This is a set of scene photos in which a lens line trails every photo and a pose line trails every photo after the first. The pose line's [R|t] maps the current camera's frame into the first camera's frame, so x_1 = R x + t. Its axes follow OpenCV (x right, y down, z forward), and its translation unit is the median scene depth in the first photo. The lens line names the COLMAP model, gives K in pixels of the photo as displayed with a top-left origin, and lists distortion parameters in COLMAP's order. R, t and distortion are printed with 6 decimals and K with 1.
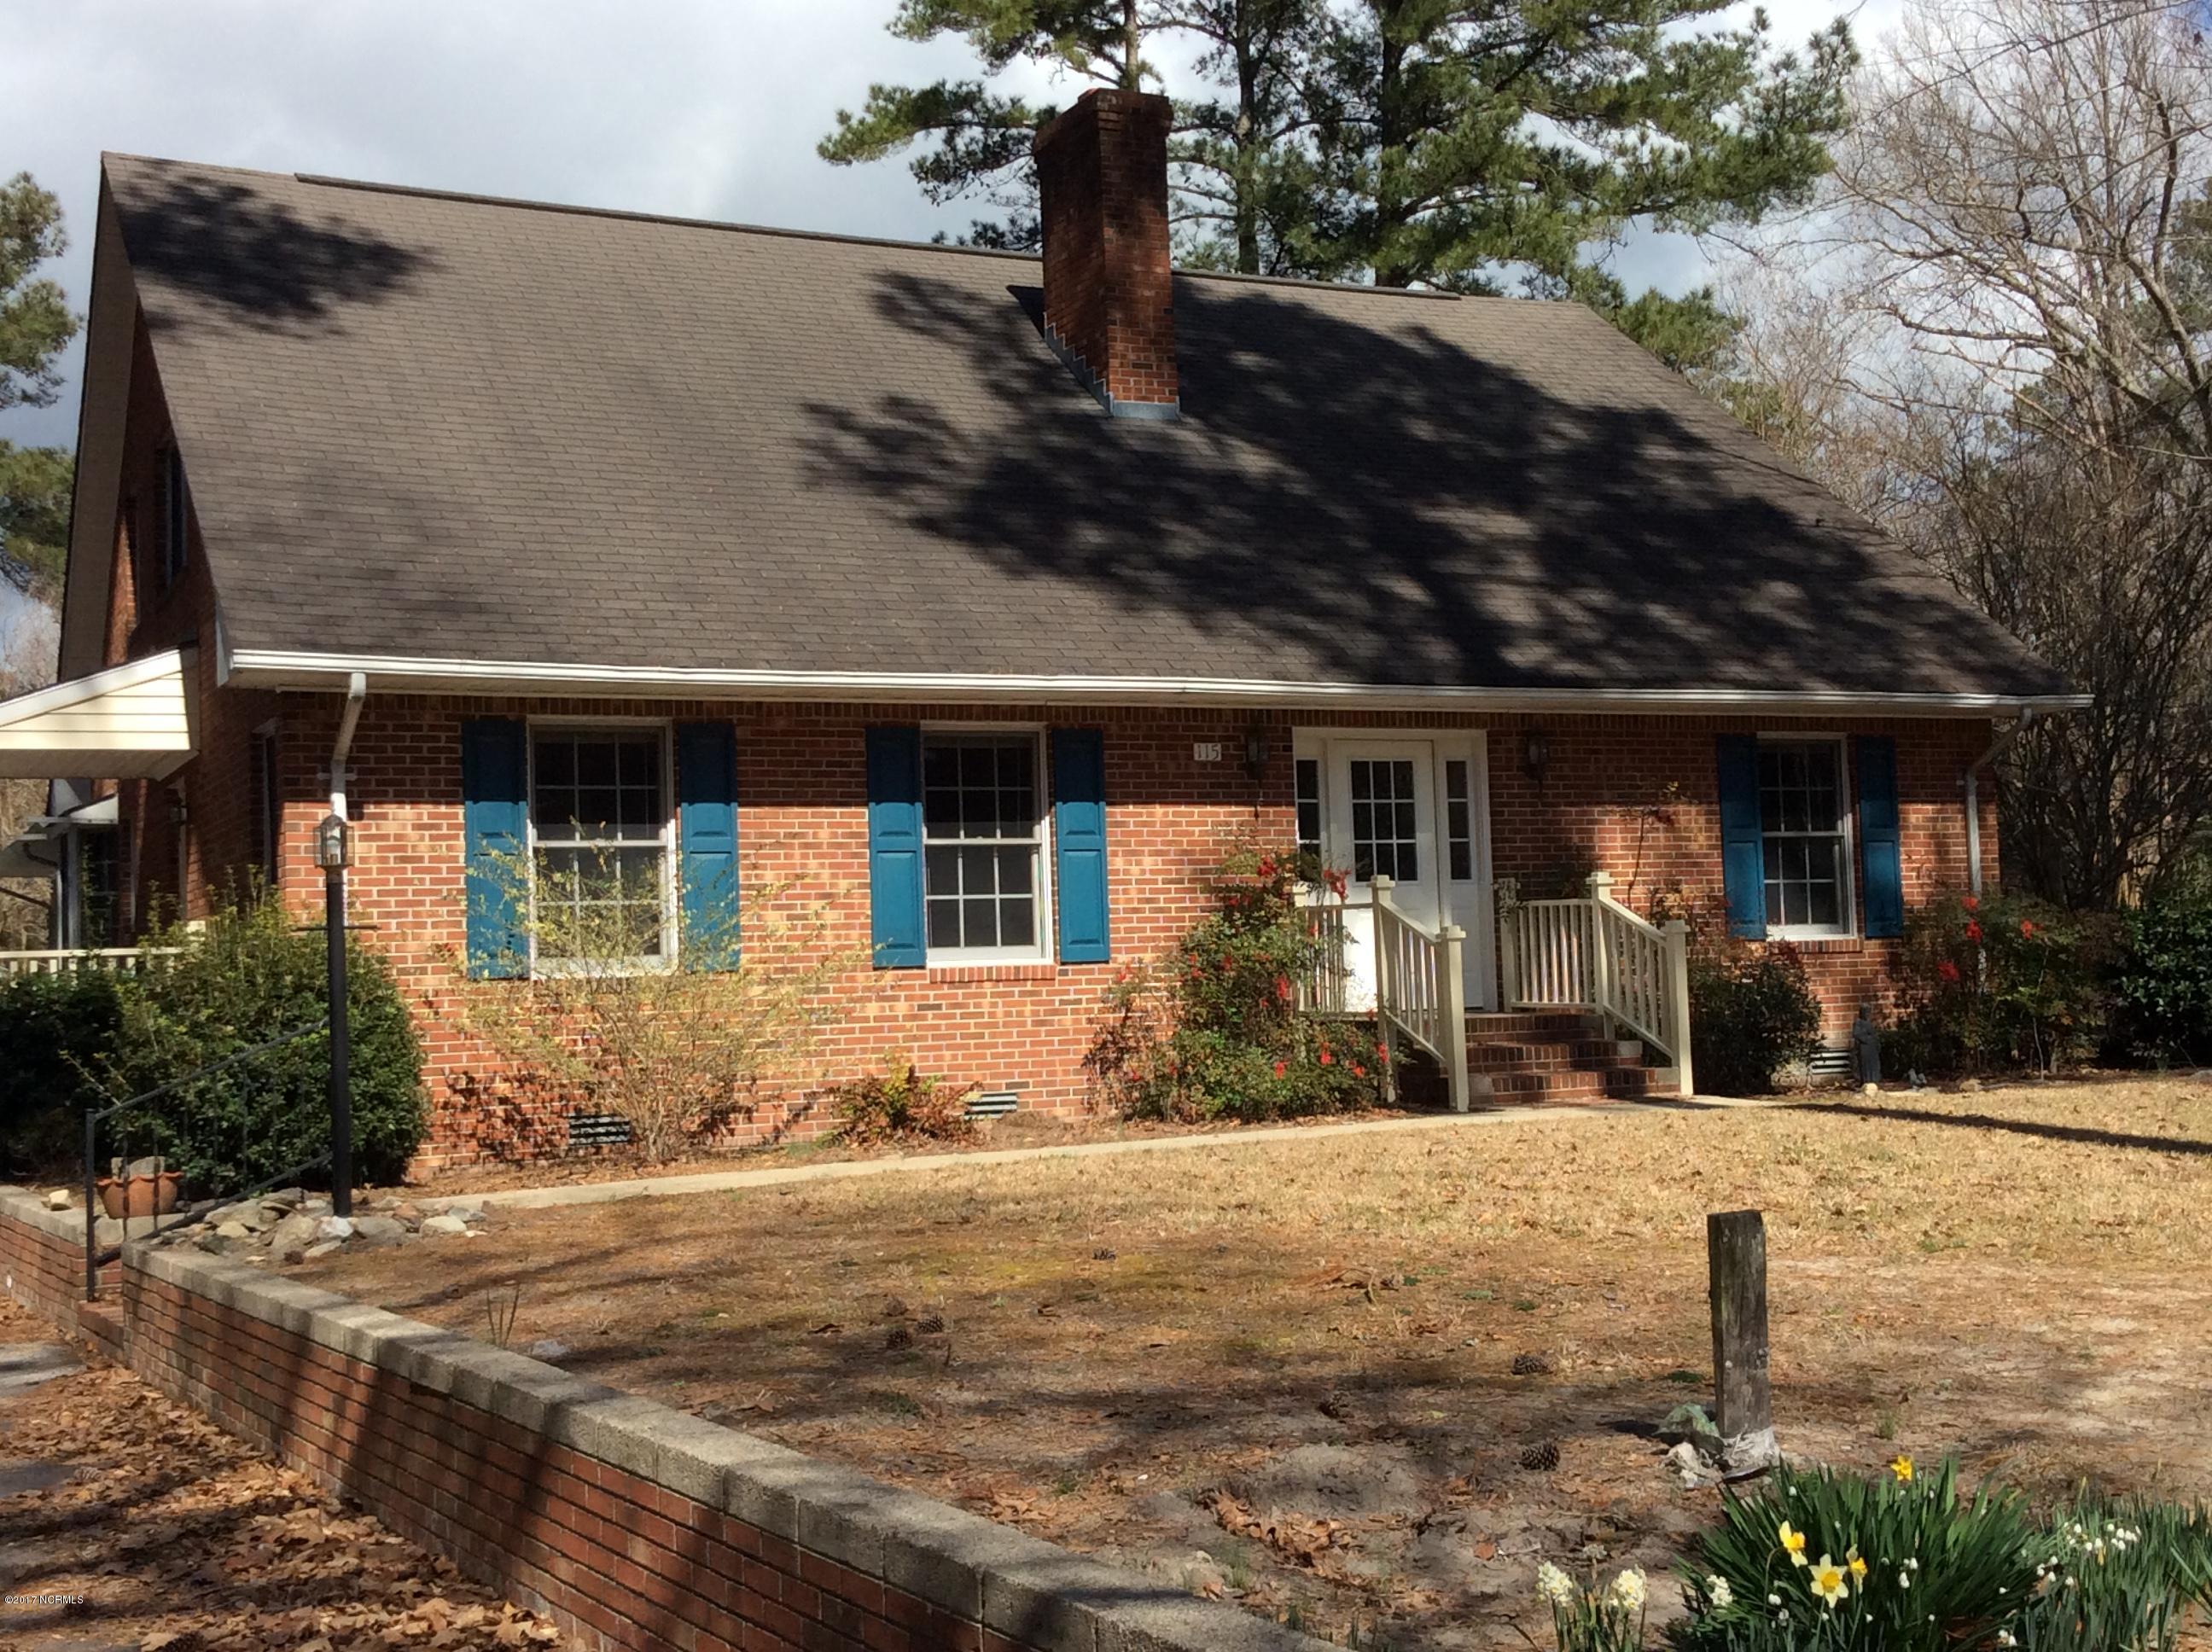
lens RADIAL K [[2628.2, 0, 1106.0], [0, 2628.2, 895.6], [0, 0, 1]] dist [-0.001264, 0.000000]
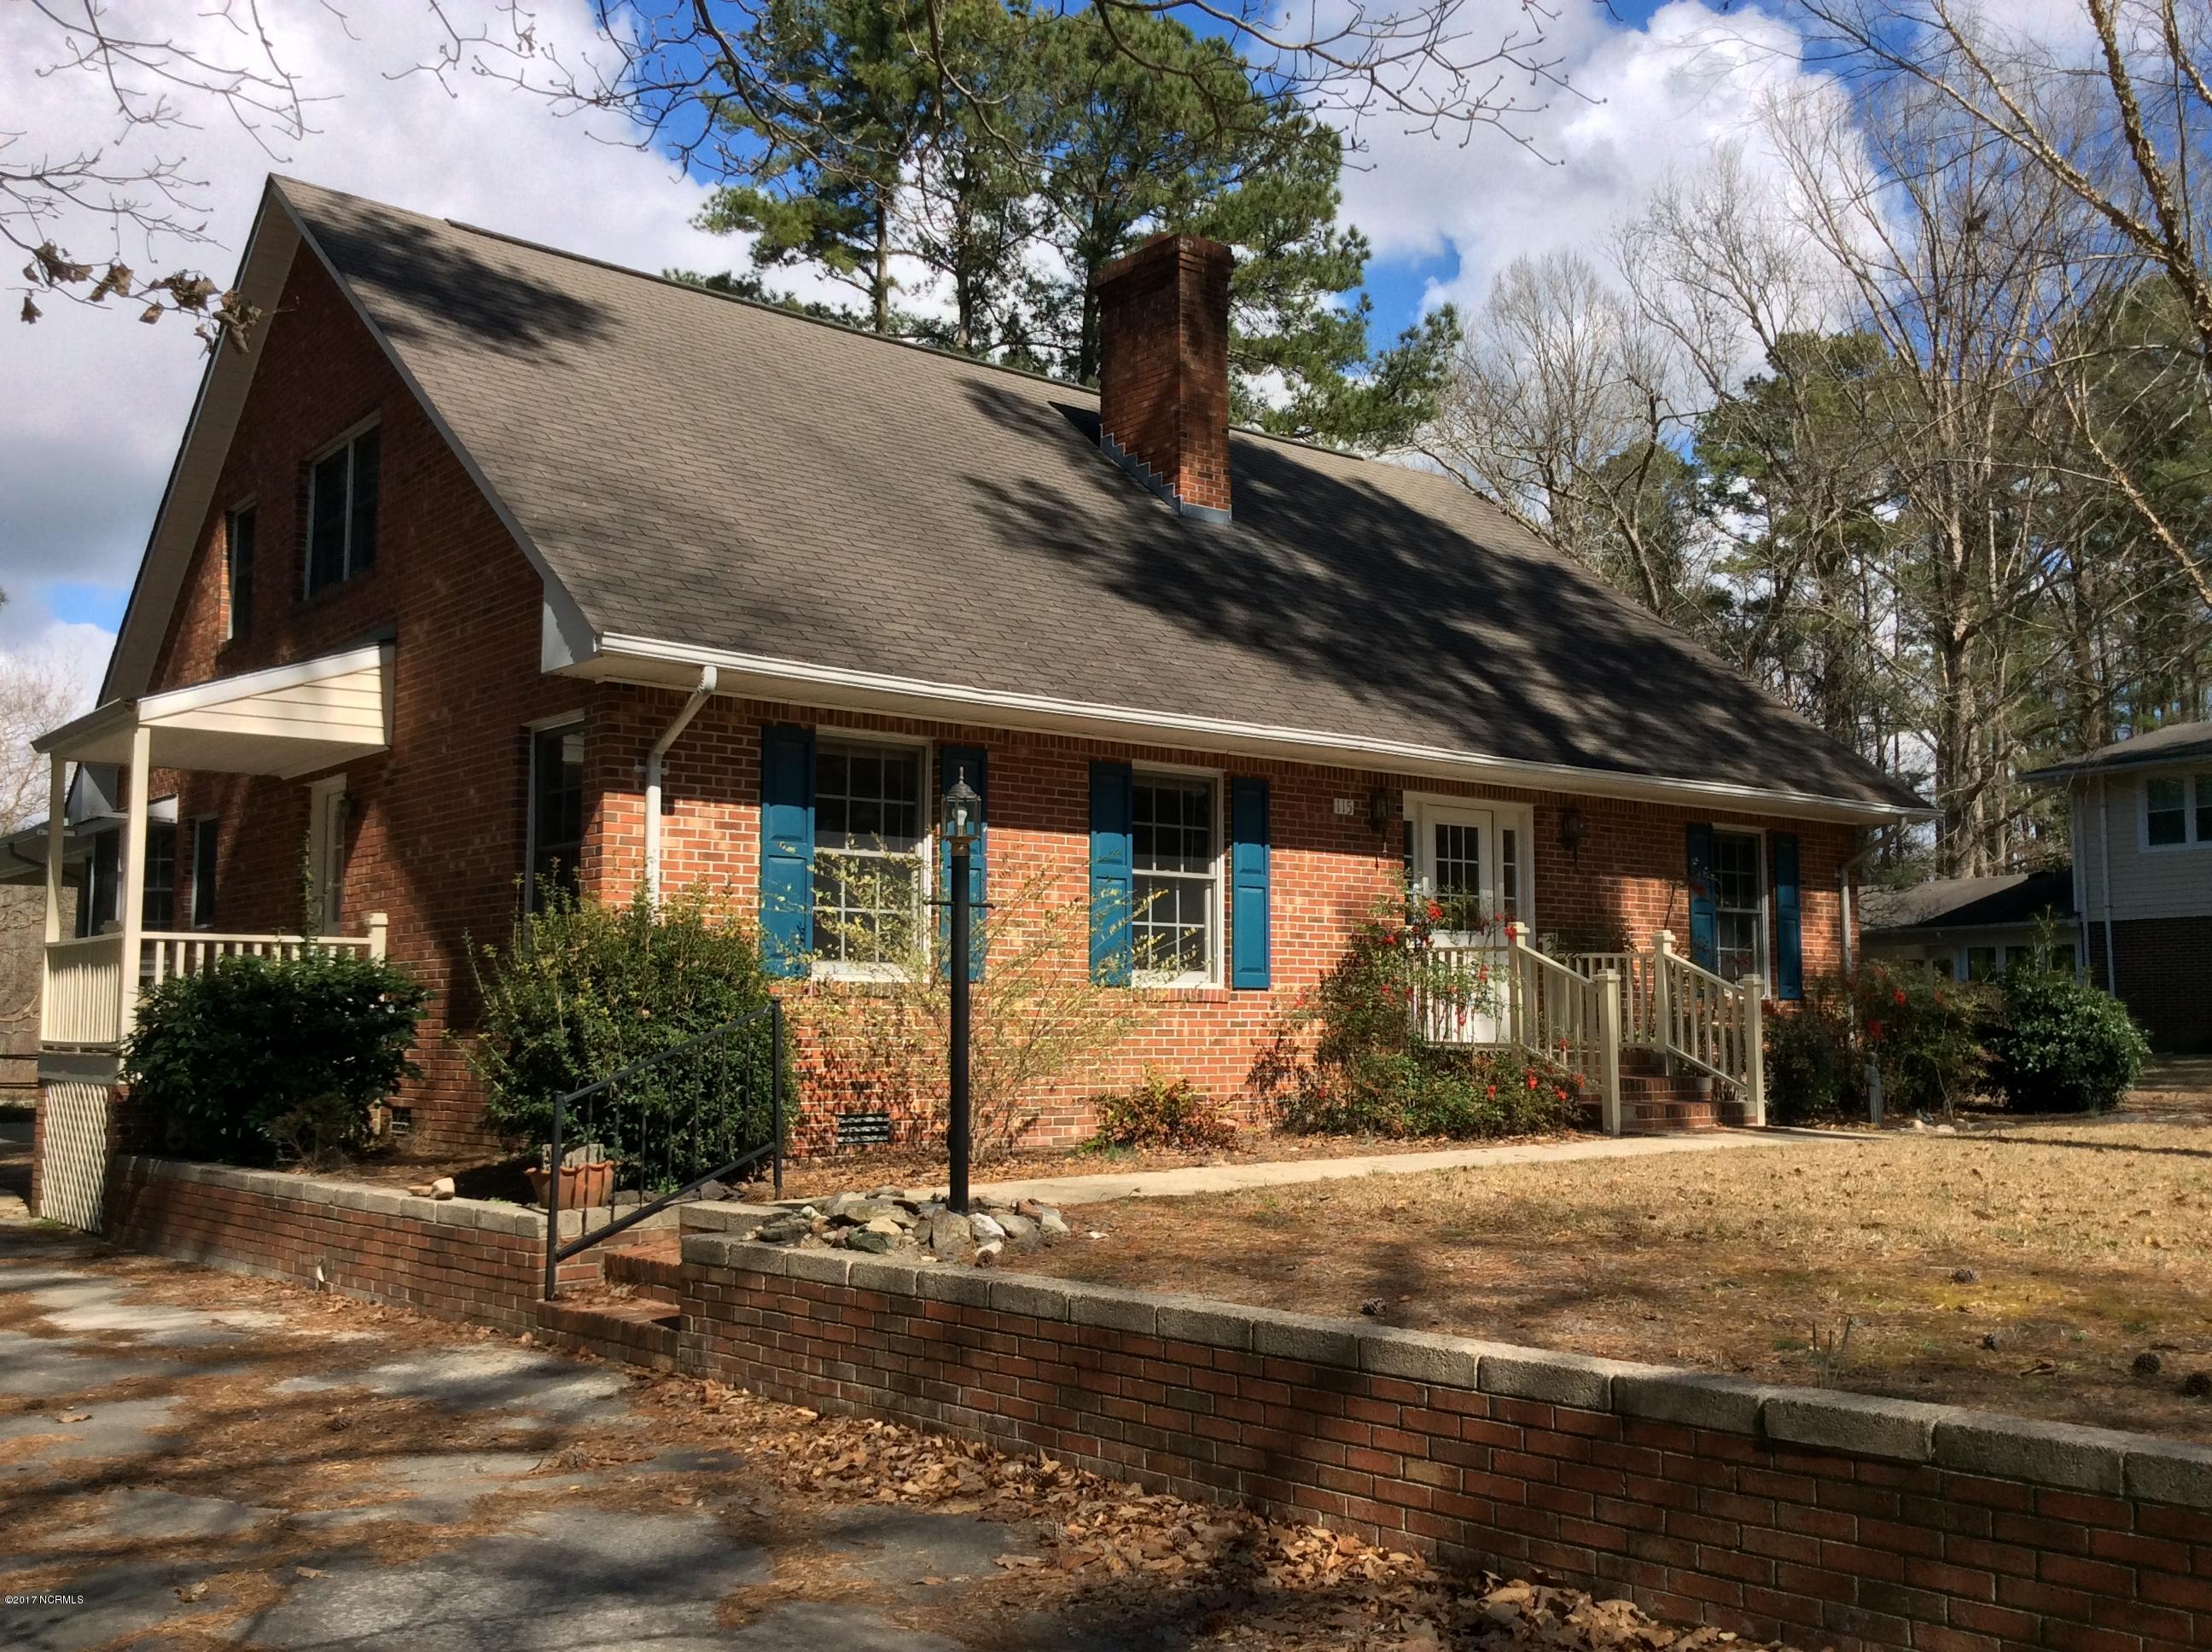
lens RADIAL K [[2049.5, 0, 1141.7], [0, 2049.5, 787.9], [0, 0, 1]] dist [-0.001858, 0.000000]
pose [[0.972154, 0.065212, 0.225087, -0.251781], [-0.045760, 0.994837, -0.090583, 0.021532], [-0.229832, 0.077760, 0.970119, 0.166362]]
